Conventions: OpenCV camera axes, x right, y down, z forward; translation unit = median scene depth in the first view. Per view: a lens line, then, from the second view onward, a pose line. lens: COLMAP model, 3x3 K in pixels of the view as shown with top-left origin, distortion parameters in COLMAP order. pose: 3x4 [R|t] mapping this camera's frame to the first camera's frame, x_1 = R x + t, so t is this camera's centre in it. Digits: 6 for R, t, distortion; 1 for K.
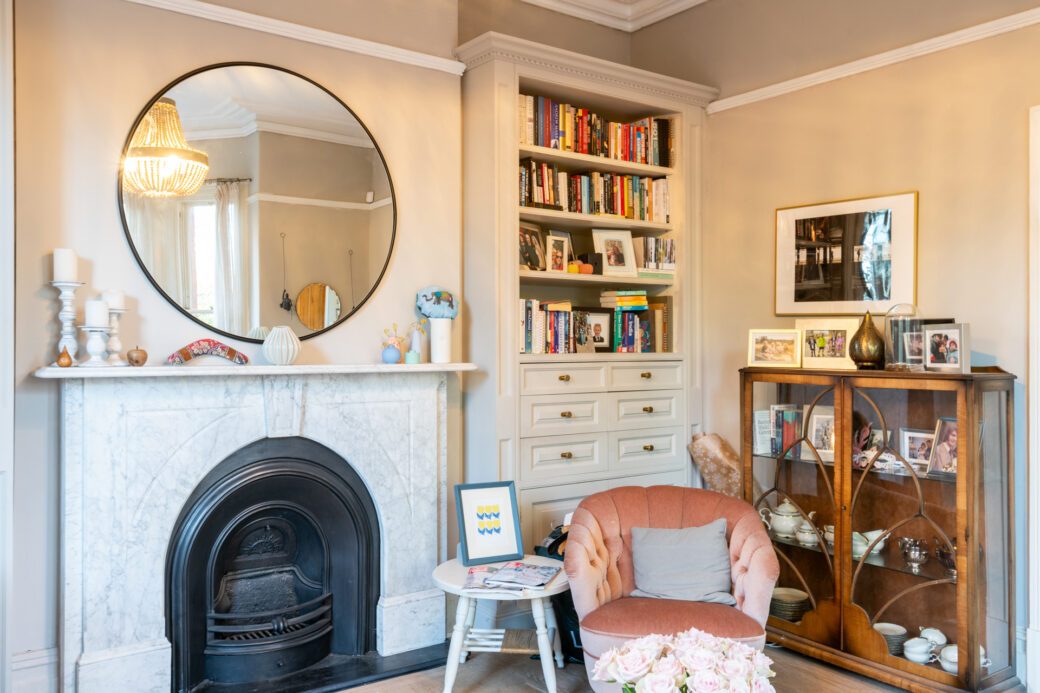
lens RADIAL K [[875.5, 0, 519.4], [0, 875.5, 345.4], [0, 0, 1]] dist [0.038894, 0.006871]
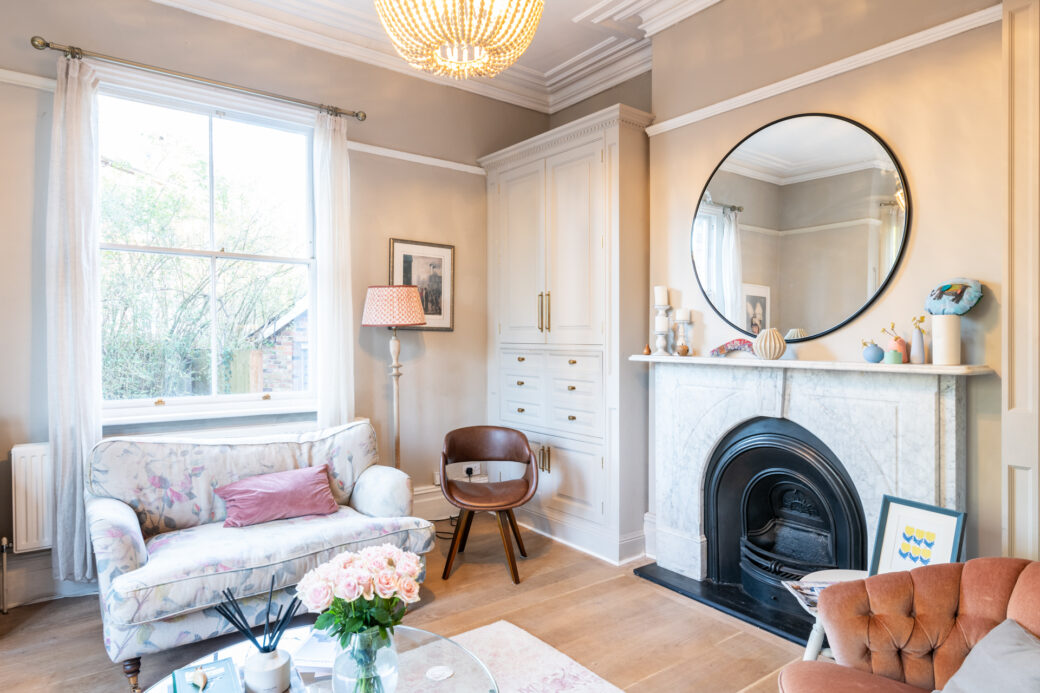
lens RADIAL K [[621.0, 0, 519.1], [0, 621.0, 344.5], [0, 0, 1]] dist [0.000917, 0.000471]
pose [[0.009673, 0.005777, -0.999937, 0.581267], [-0.006845, 0.999960, 0.005711, -0.001454], [0.999930, 0.006789, 0.009712, 0.601420]]
